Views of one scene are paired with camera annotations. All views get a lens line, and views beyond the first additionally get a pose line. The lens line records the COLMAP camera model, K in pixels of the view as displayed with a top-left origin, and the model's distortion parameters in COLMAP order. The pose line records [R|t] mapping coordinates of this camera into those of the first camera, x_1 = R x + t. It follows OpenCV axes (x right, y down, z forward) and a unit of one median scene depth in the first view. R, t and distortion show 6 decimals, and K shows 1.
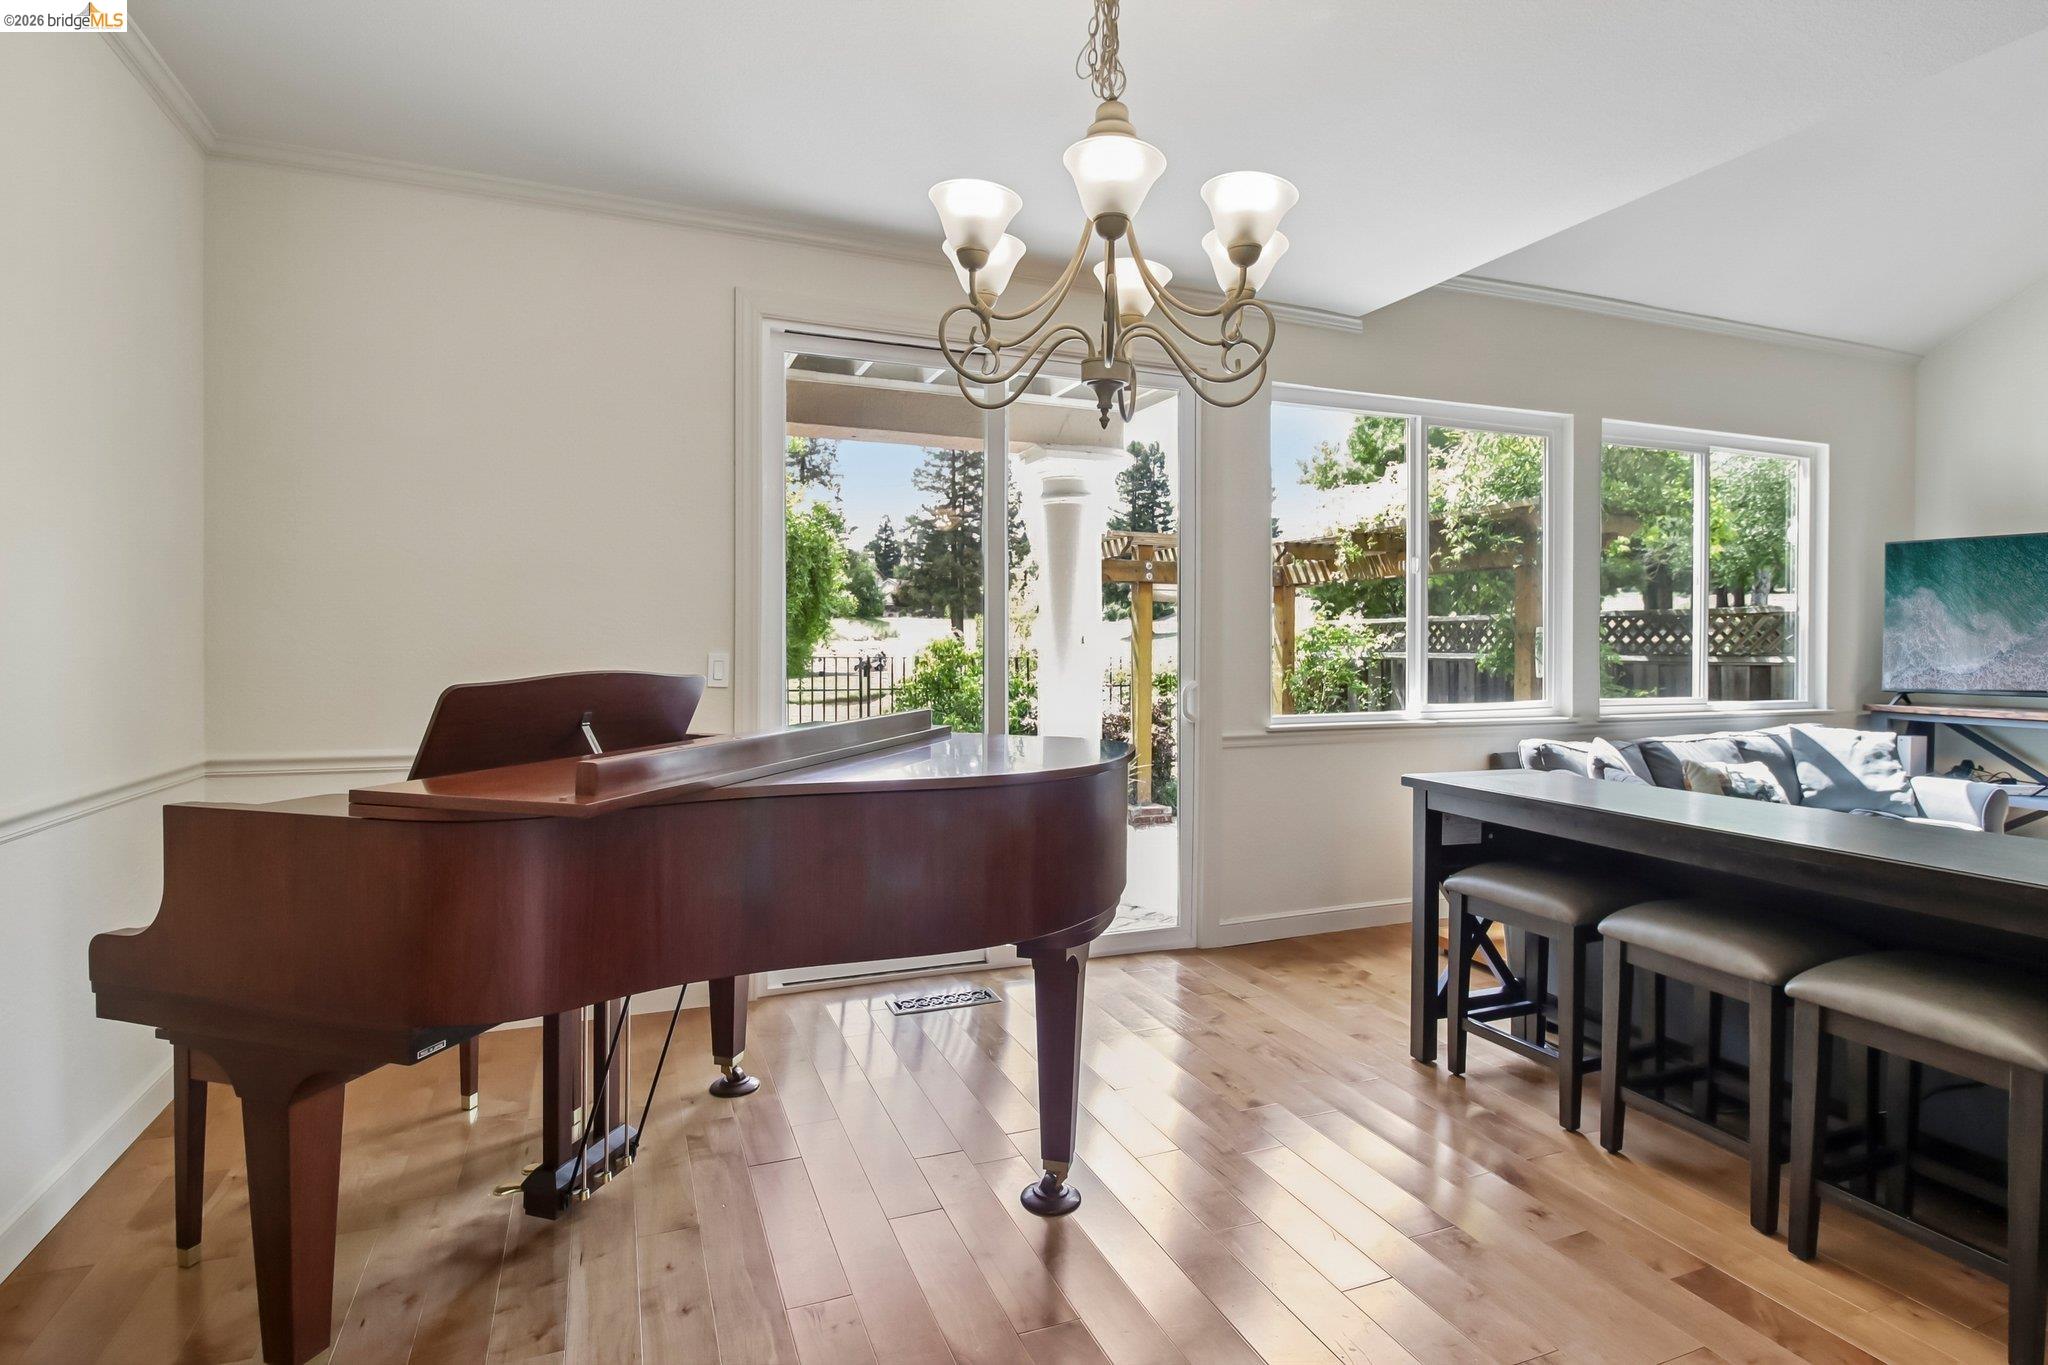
lens RADIAL K [[1034.1, 0, 1029.1], [0, 1034.1, 652.9], [0, 0, 1]] dist [-0.001295, -0.005602]
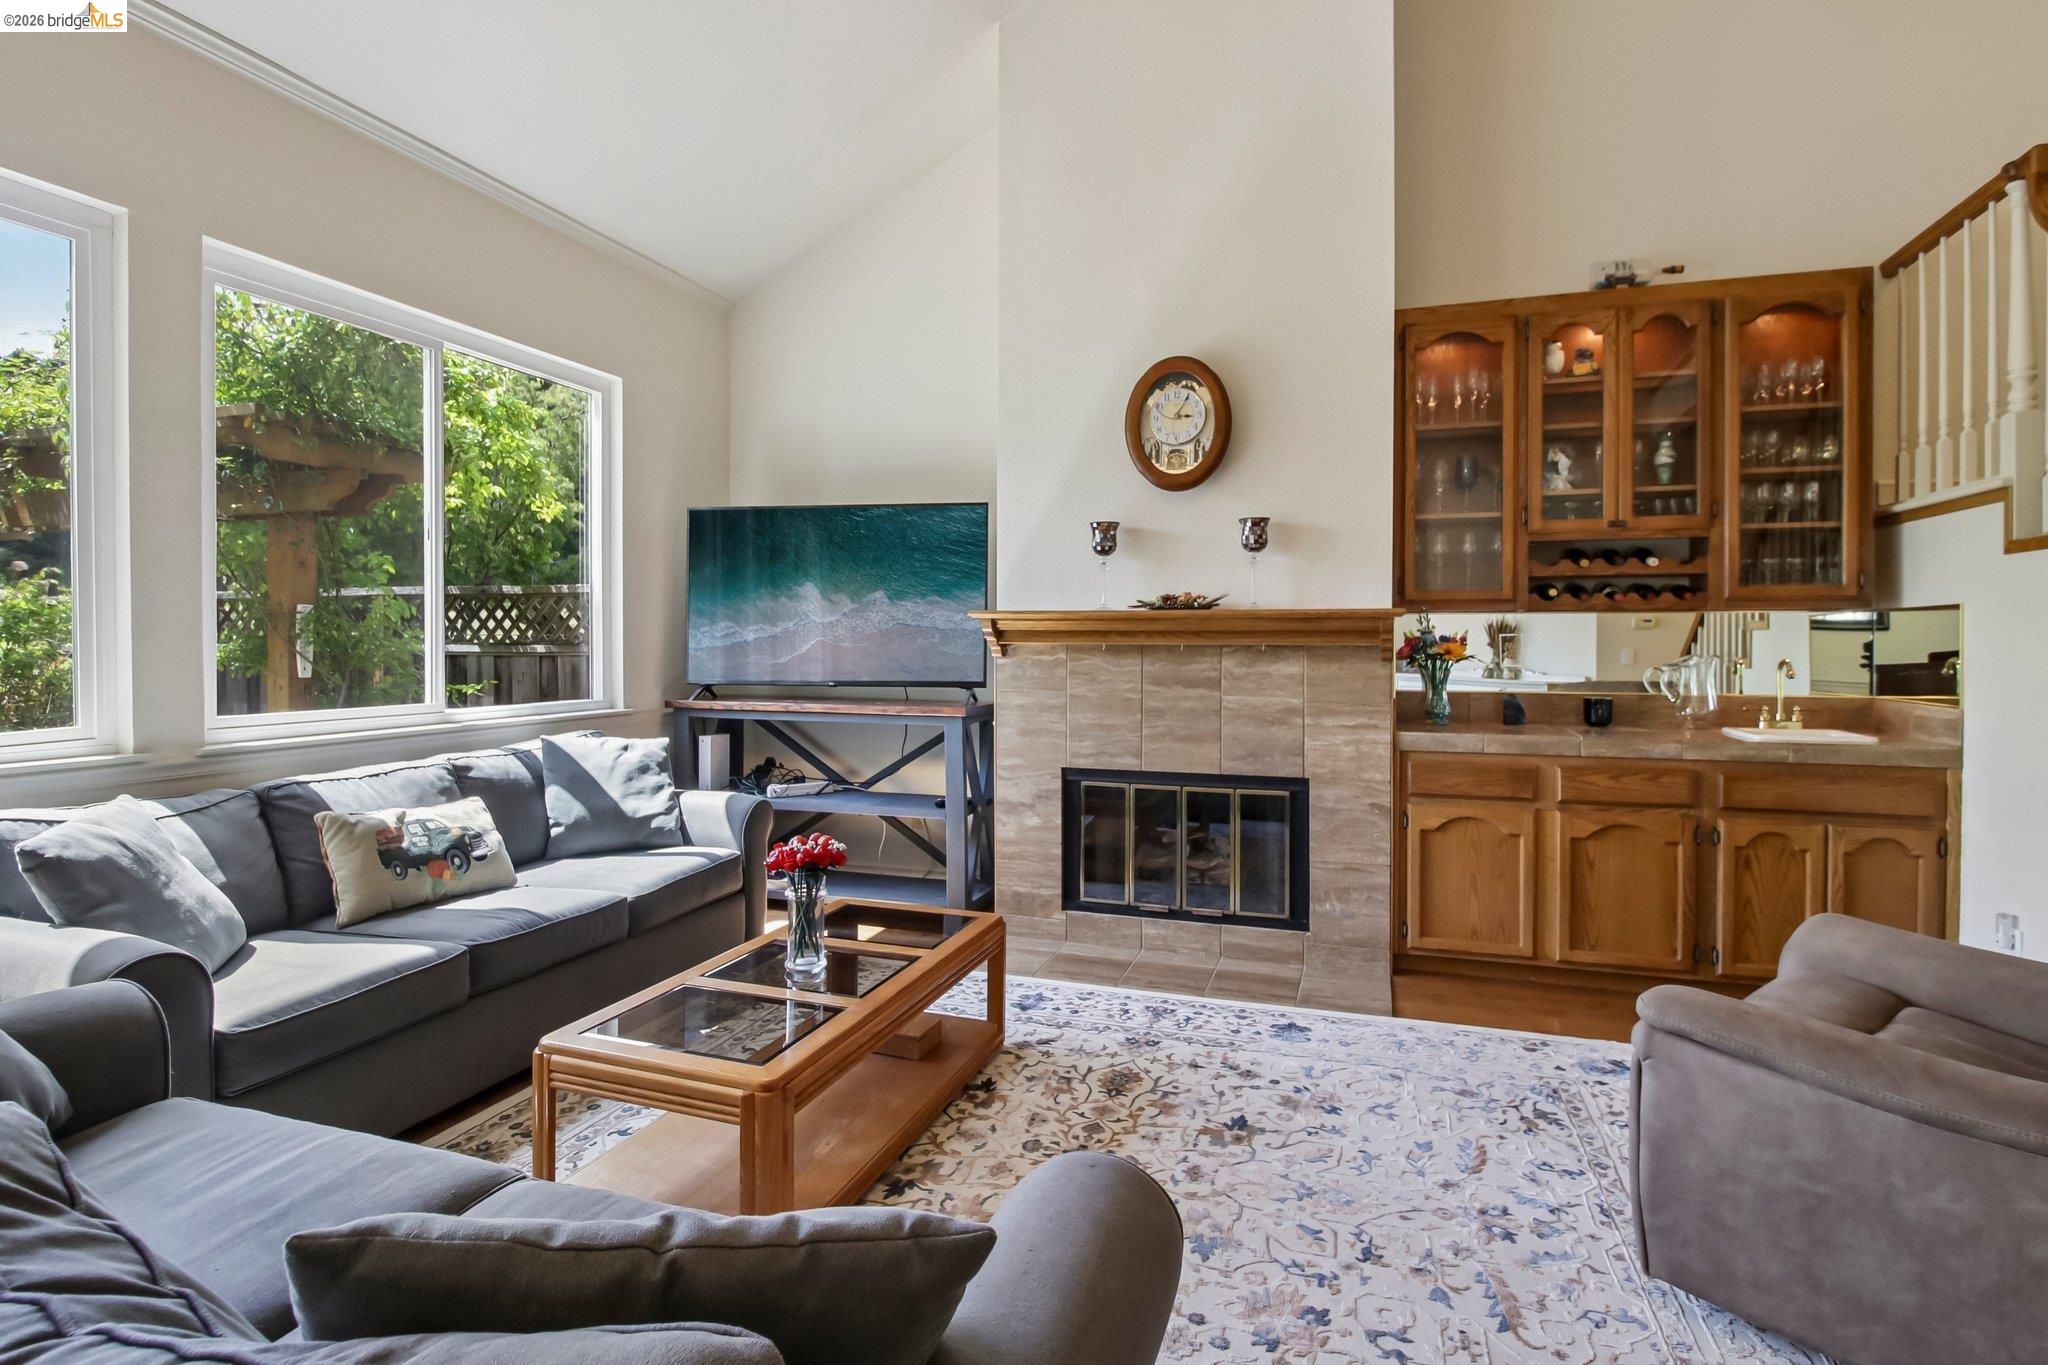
lens RADIAL K [[1034.1, 0, 1025.1], [0, 1034.1, 668.7], [0, 0, 1]] dist [-0.001295, -0.005602]
pose [[0.651416, -0.022166, 0.758397, 0.398265], [0.004745, 0.999673, 0.025142, 0.004676], [-0.758706, -0.012779, 0.651308, 0.257943]]
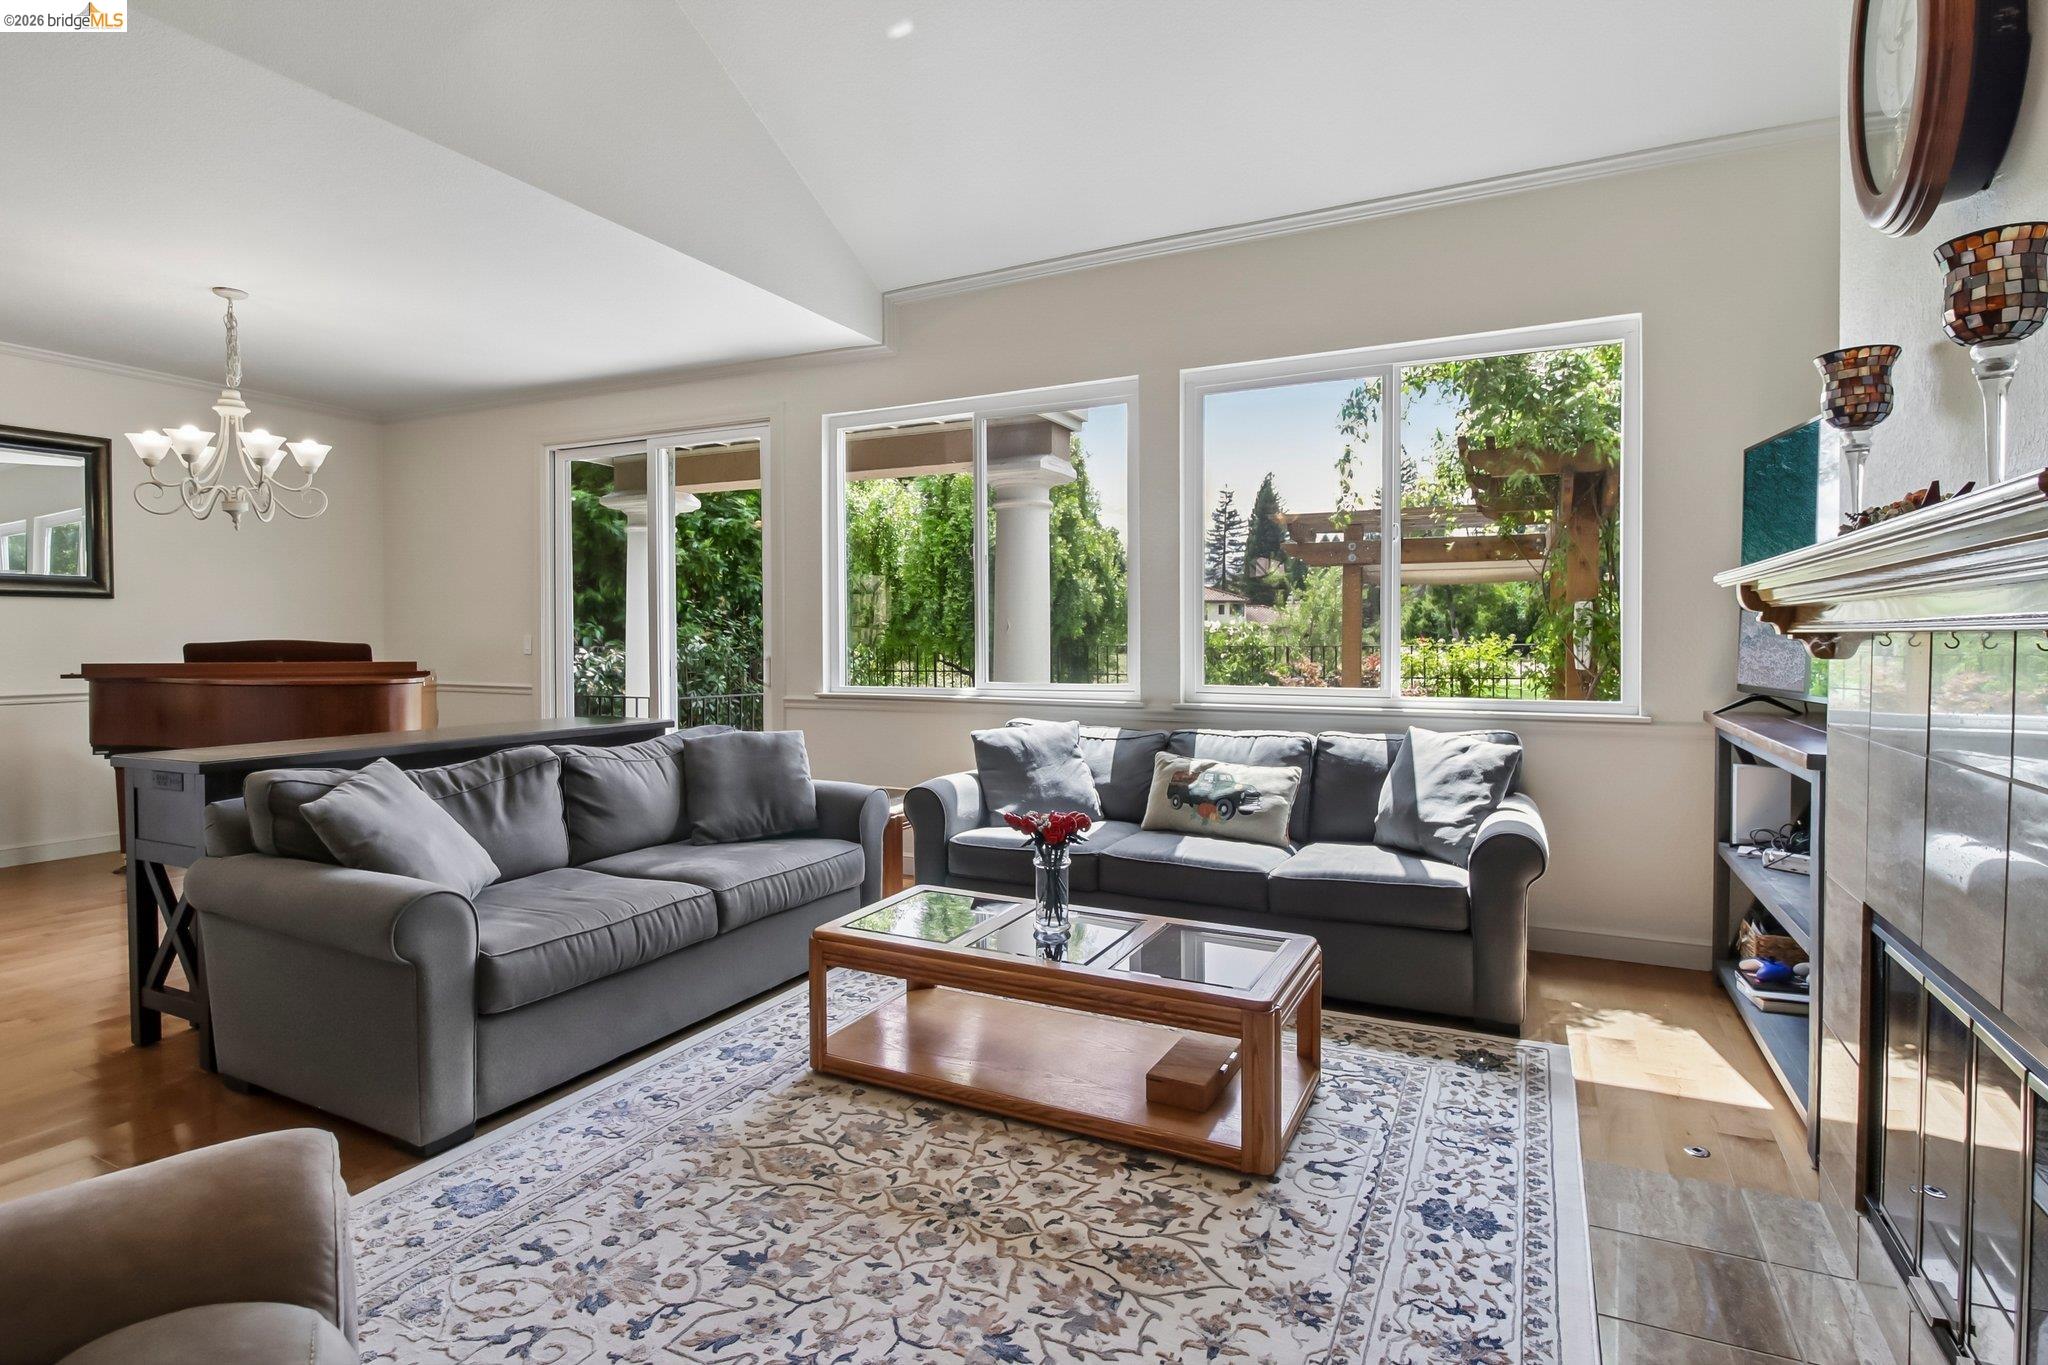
lens RADIAL K [[1034.1, 0, 1025.7], [0, 1034.1, 669.2], [0, 0, 1]] dist [-0.001295, -0.005602]
pose [[0.659920, 0.018136, -0.751117, 1.095661], [0.000228, 0.999704, 0.024339, 0.009320], [0.751336, -0.016233, 0.659720, 0.291422]]
